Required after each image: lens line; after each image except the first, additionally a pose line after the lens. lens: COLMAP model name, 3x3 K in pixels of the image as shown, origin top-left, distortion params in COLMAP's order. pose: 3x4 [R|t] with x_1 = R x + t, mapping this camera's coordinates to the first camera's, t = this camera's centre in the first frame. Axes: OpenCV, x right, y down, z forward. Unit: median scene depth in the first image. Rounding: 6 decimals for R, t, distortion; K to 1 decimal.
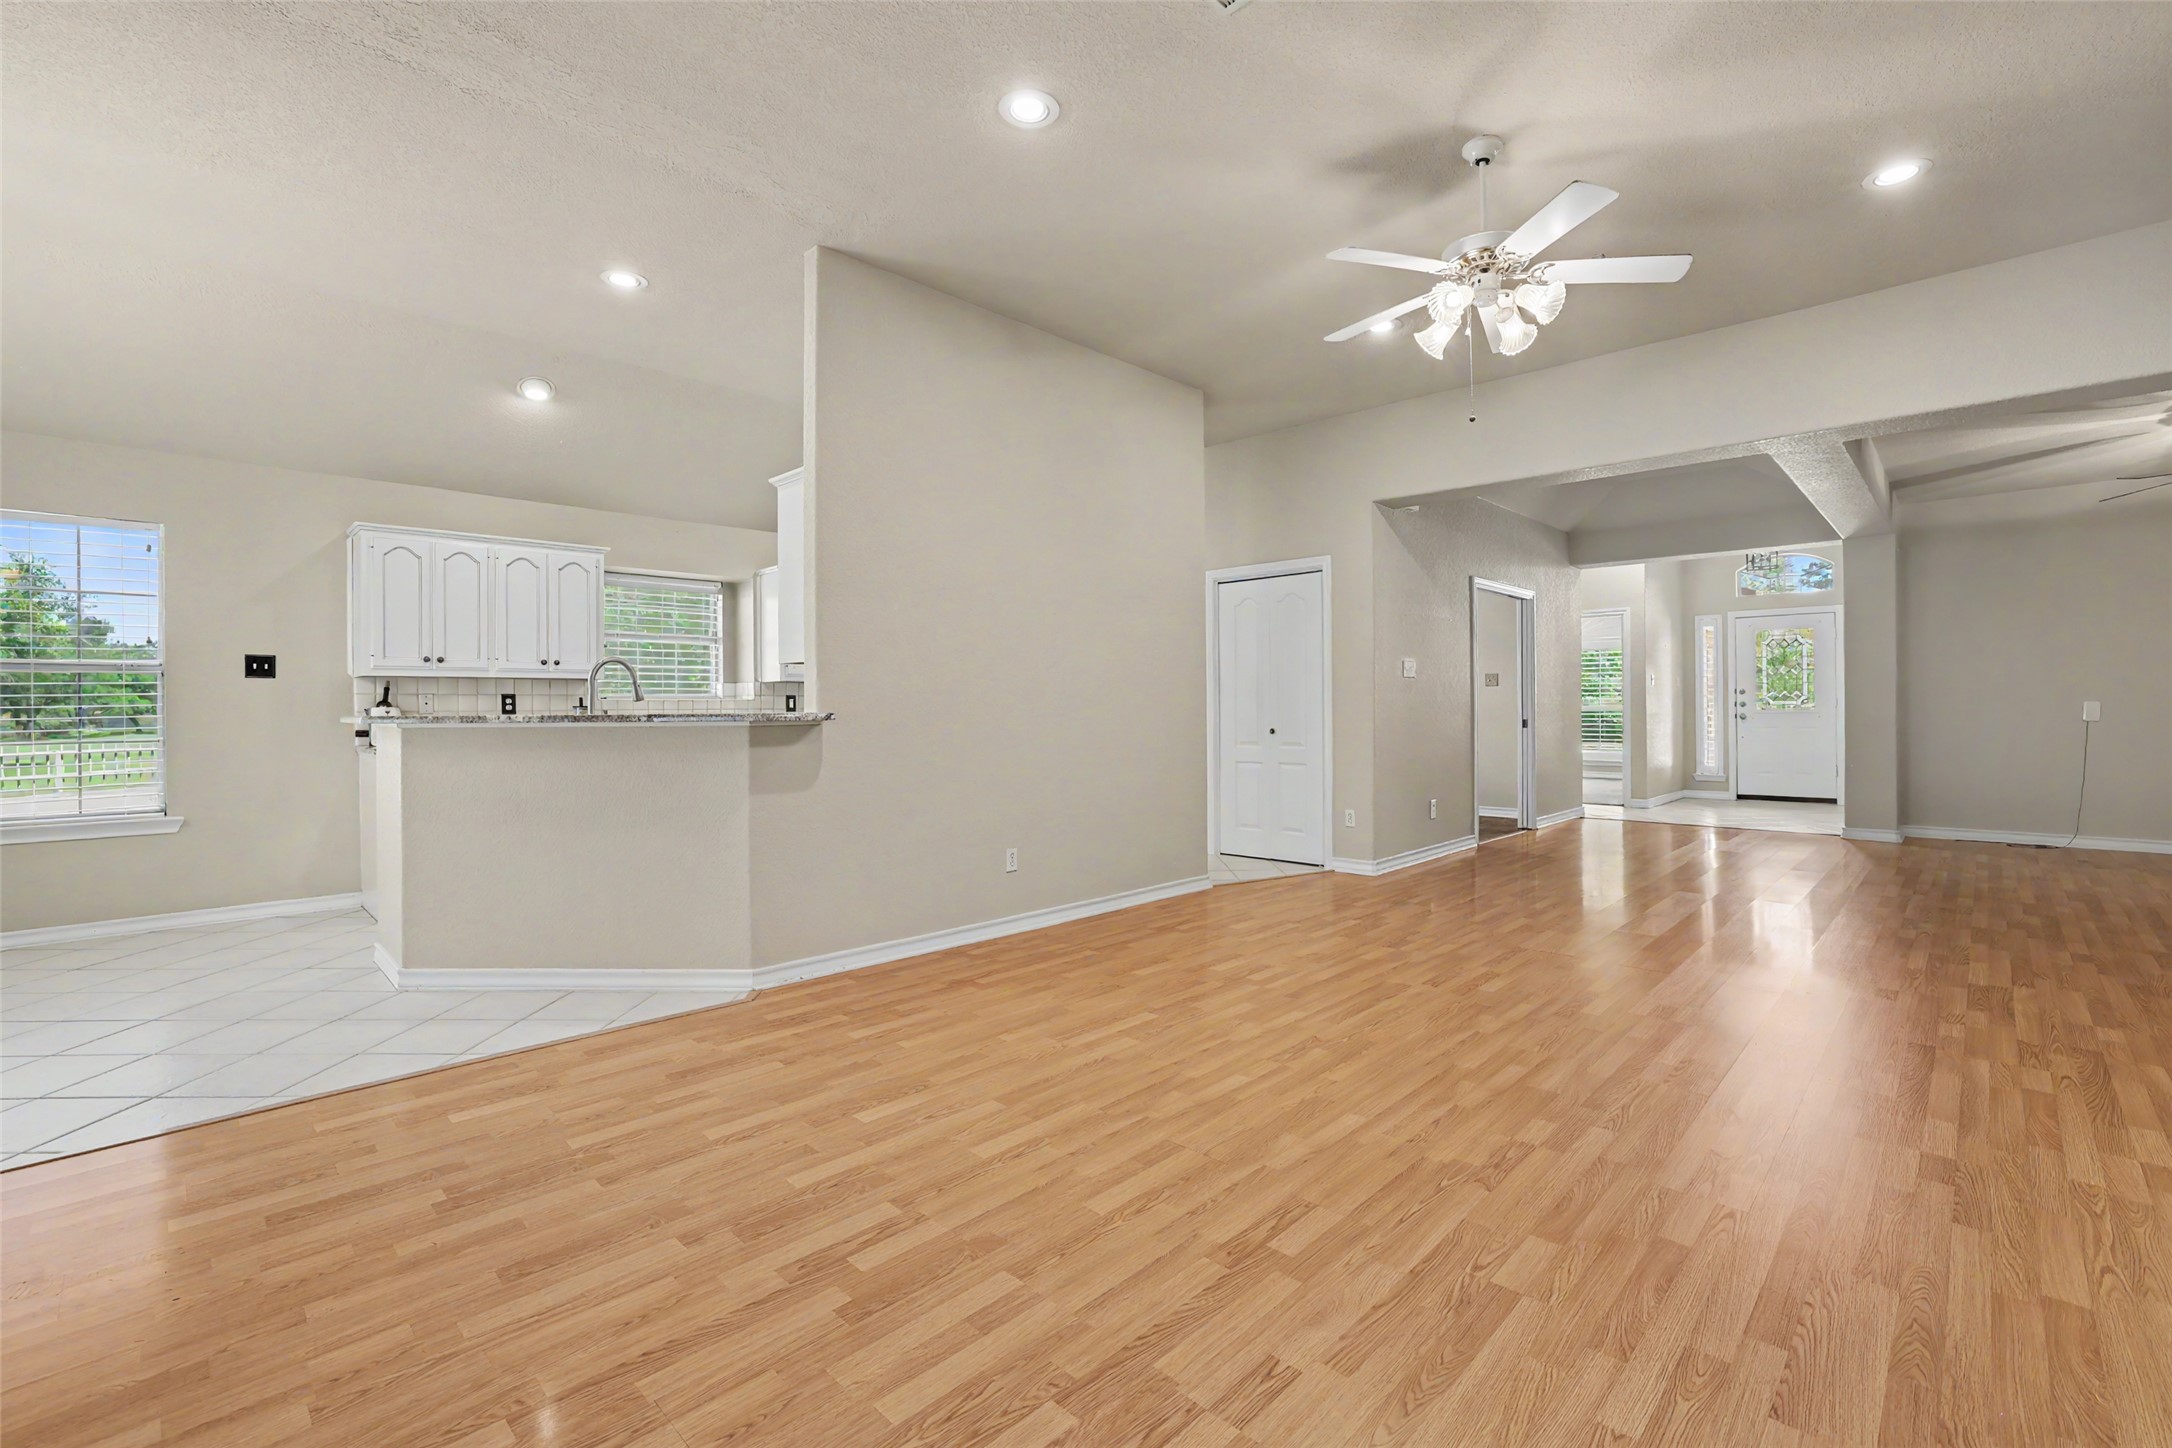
lens RADIAL K [[935.3, 0, 1095.3], [0, 935.3, 711.3], [0, 0, 1]] dist [-0.022645, 0.003506]
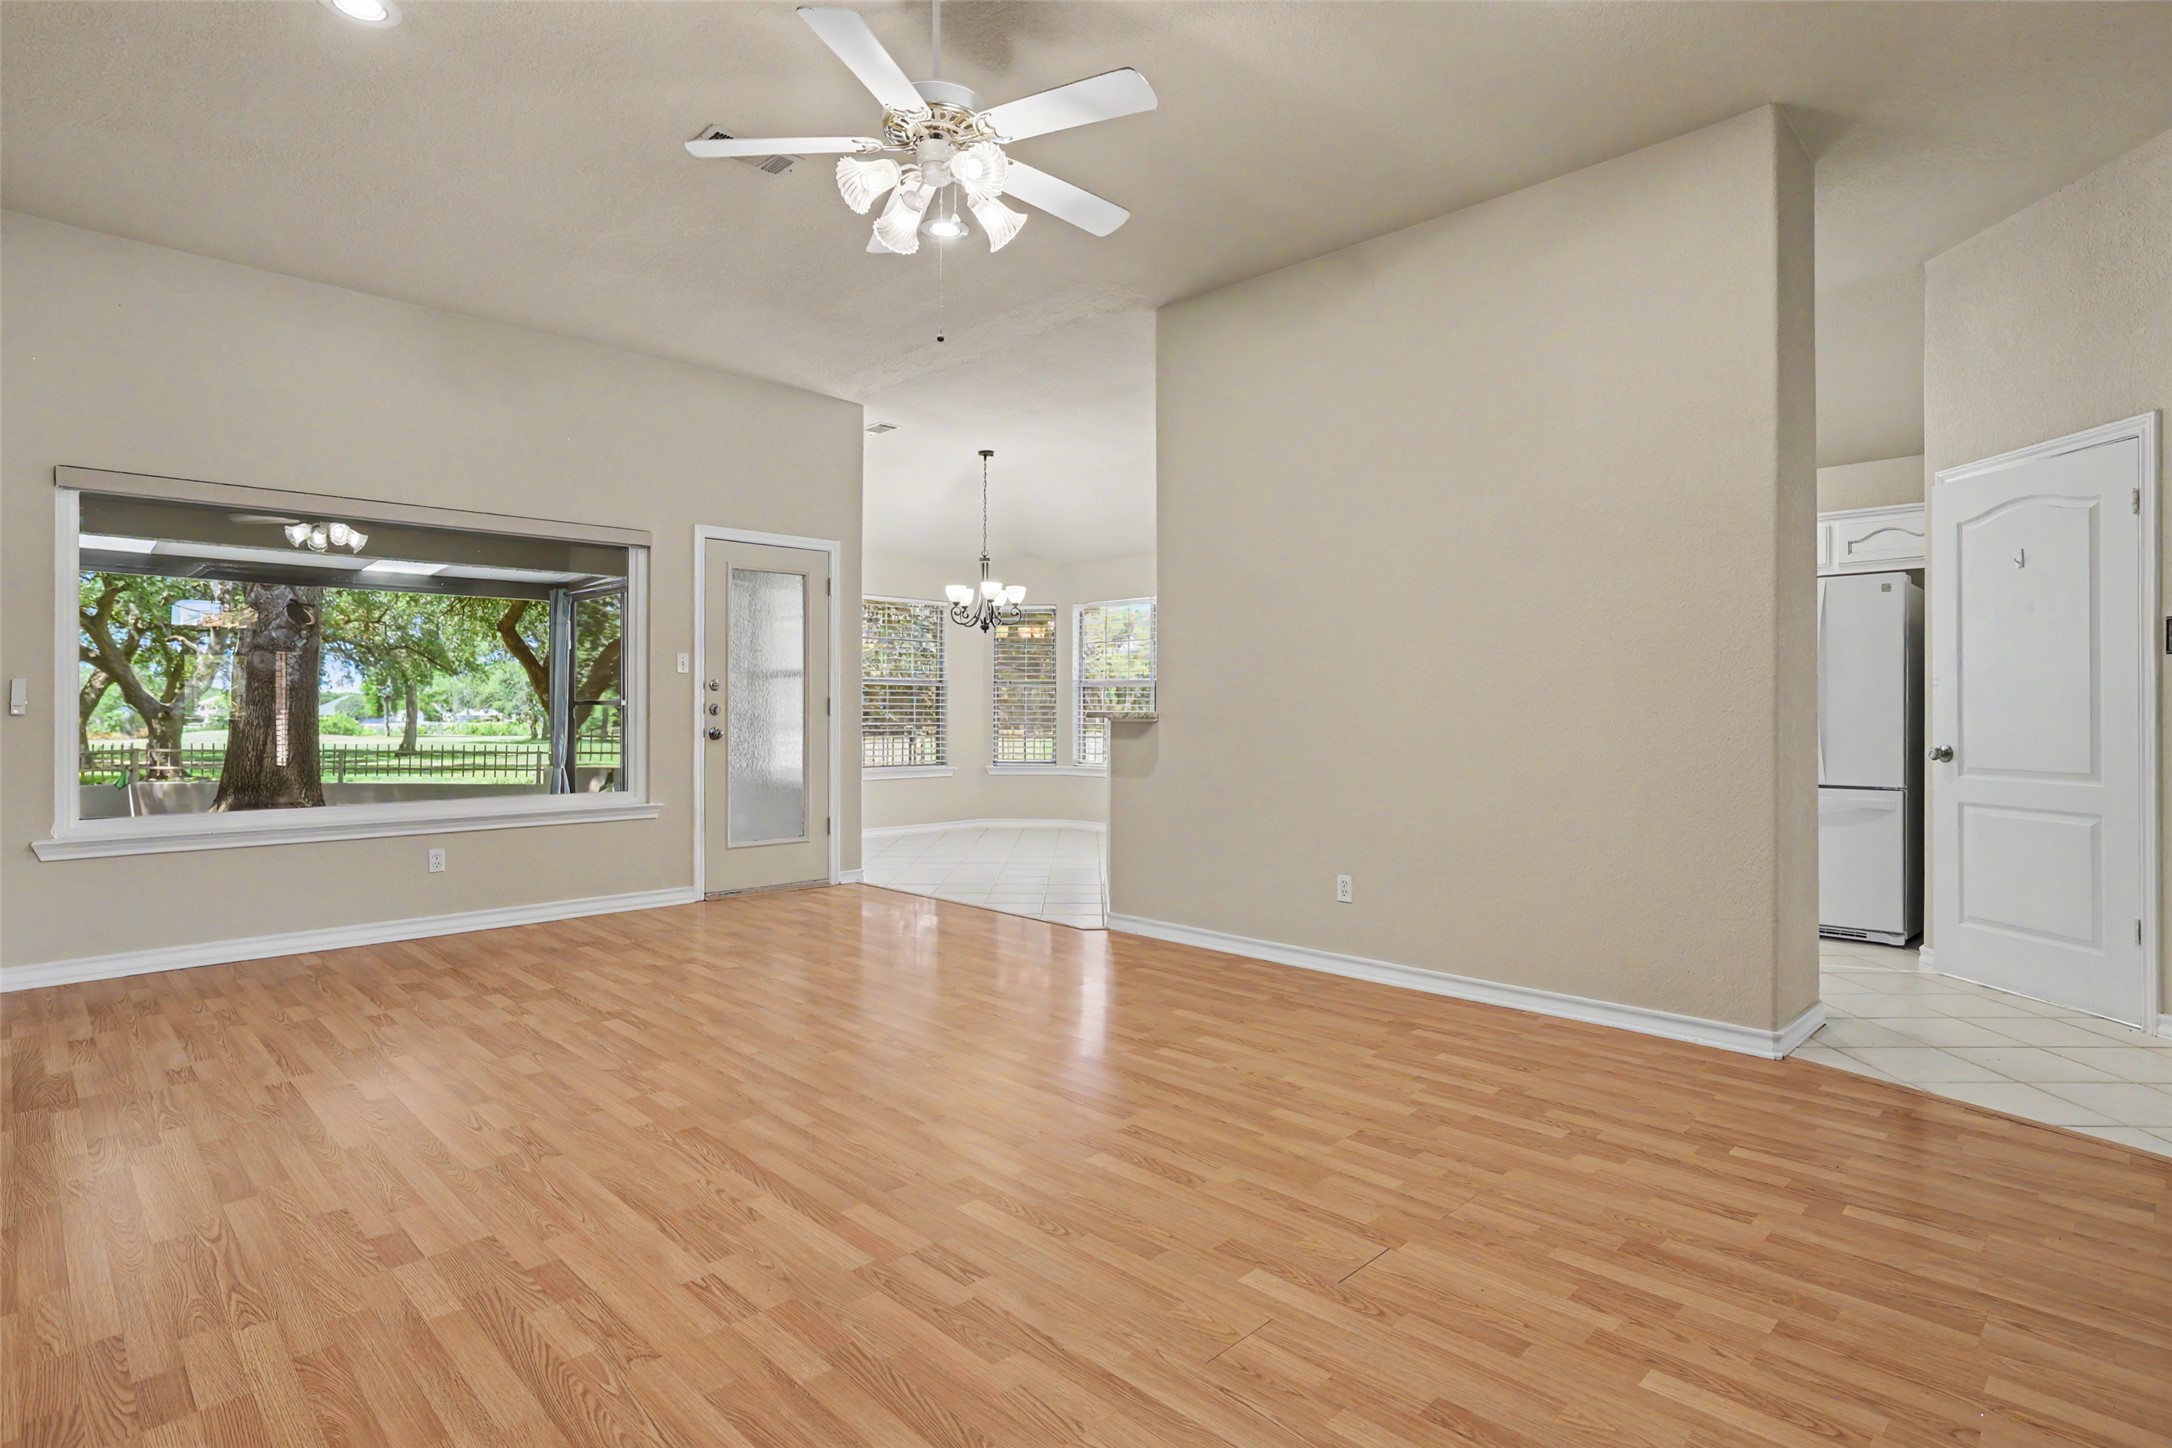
lens RADIAL K [[1111.9, 0, 1089.7], [0, 1111.9, 686.6], [0, 0, 1]] dist [-0.011356, 0.006669]
pose [[-0.025572, -0.014072, -0.999574, 1.471384], [0.001055, 0.999900, -0.014103, -0.014158], [0.999672, -0.001415, -0.025554, 1.265367]]
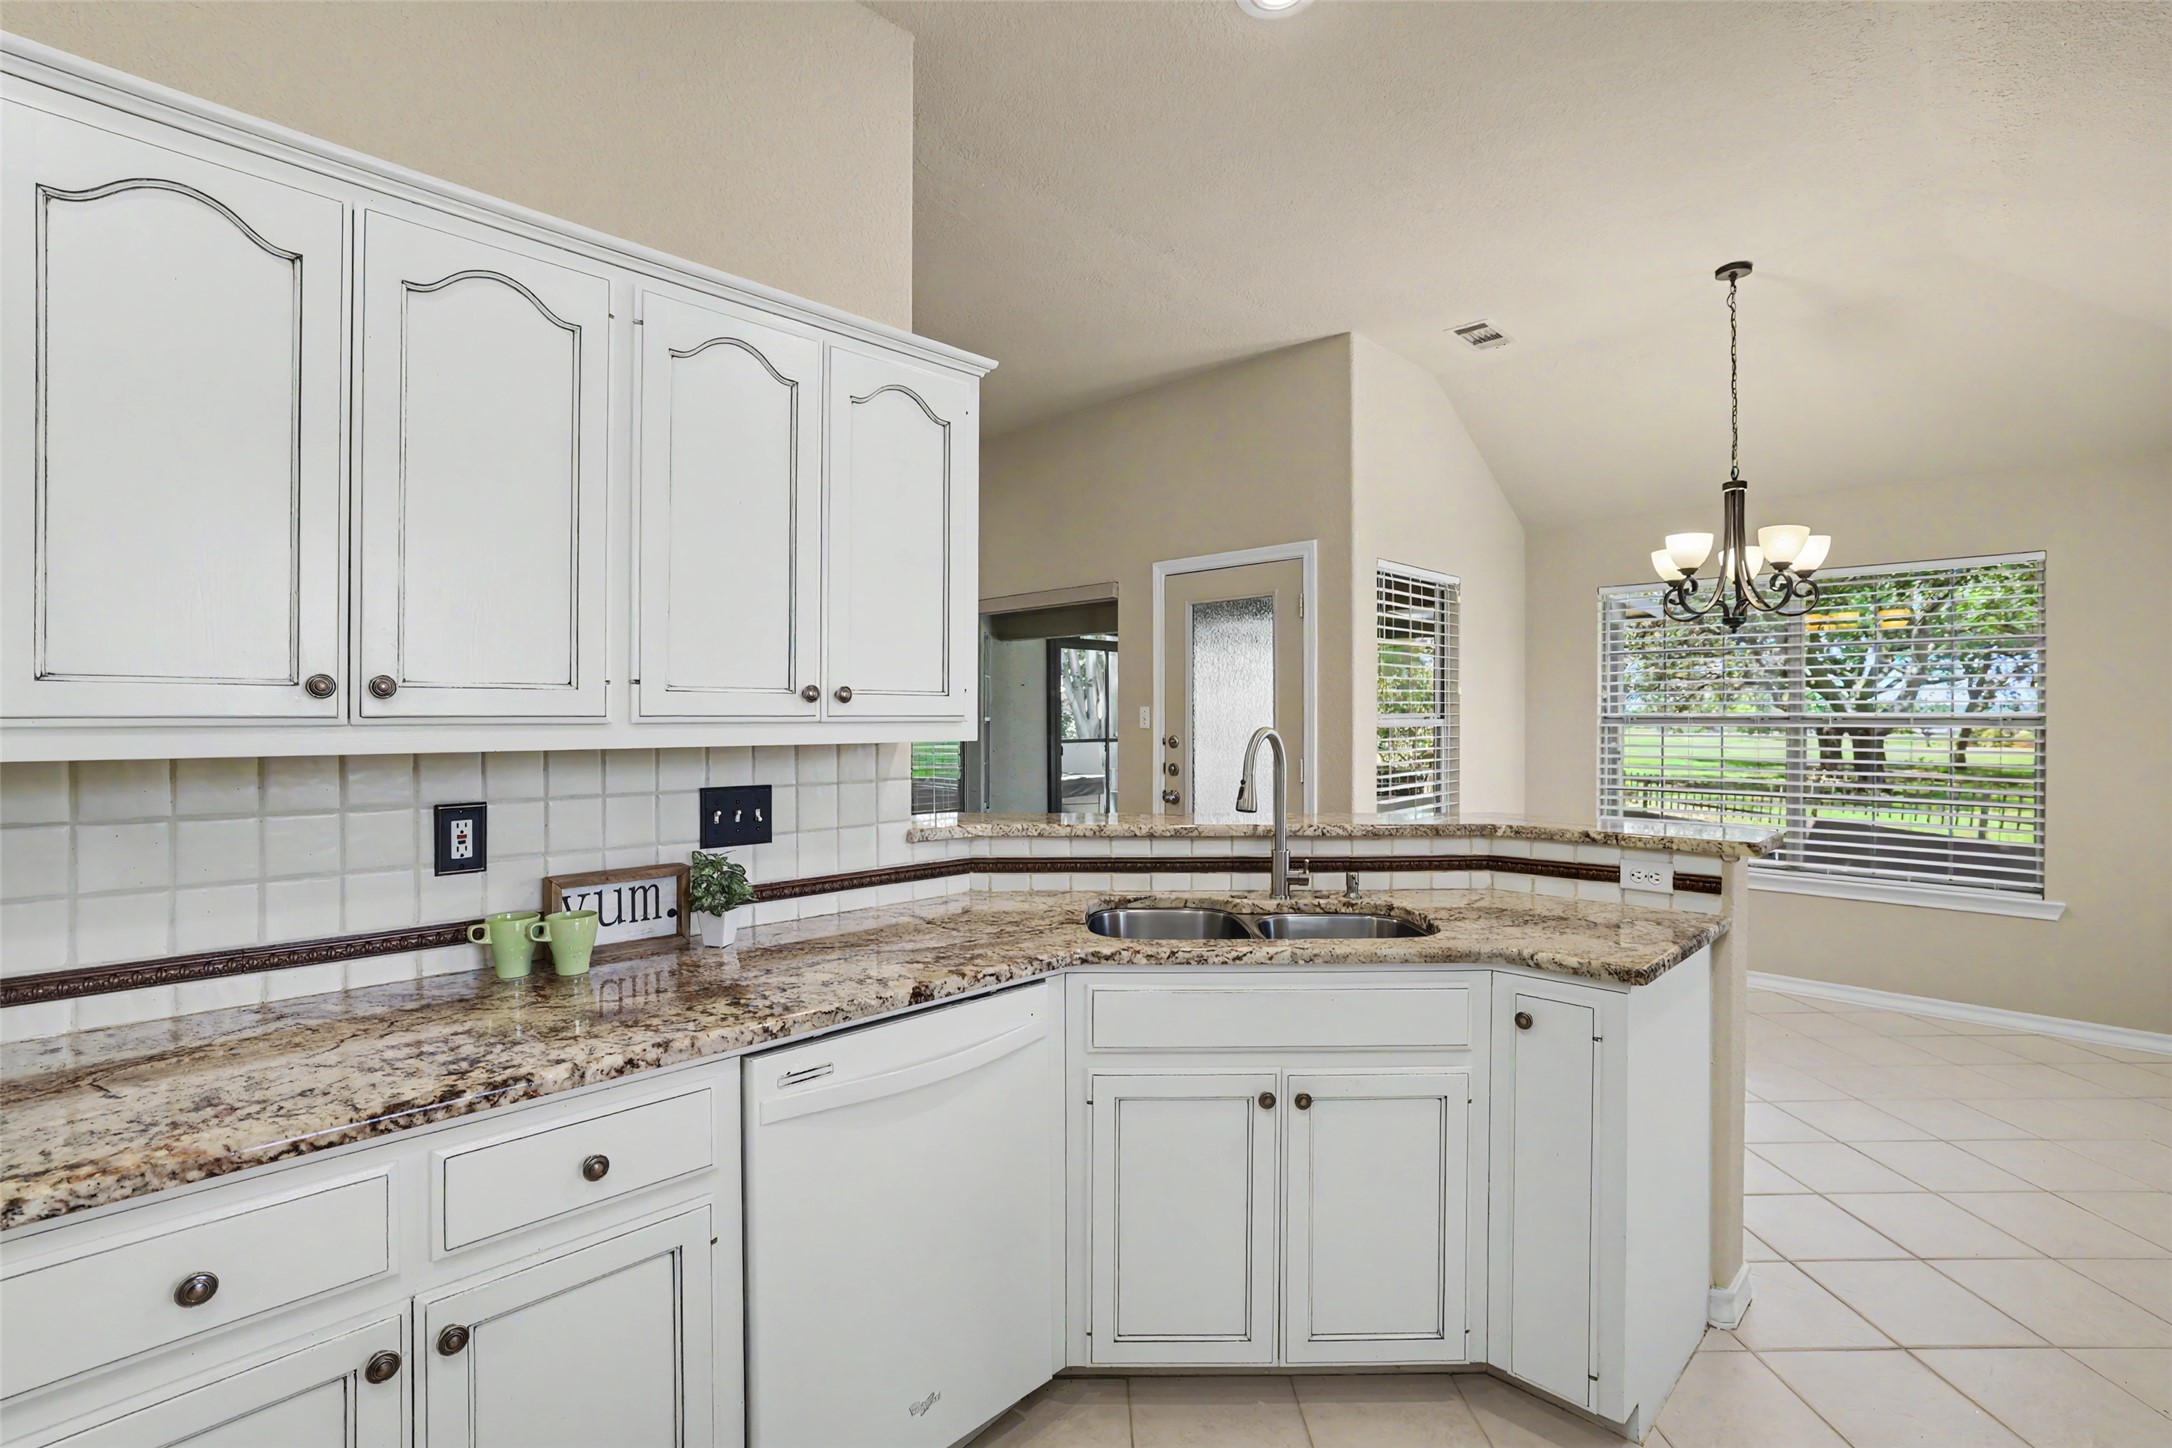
lens RADIAL K [[976.7, 0, 1072.9], [0, 976.7, 724.2], [0, 0, 1]] dist [-0.031771, 0.003211]
pose [[-0.999825, 0.006406, 0.017590, -0.554743], [0.006514, 0.999960, 0.006107, -0.089736], [-0.017550, 0.006221, -0.999827, 2.171837]]
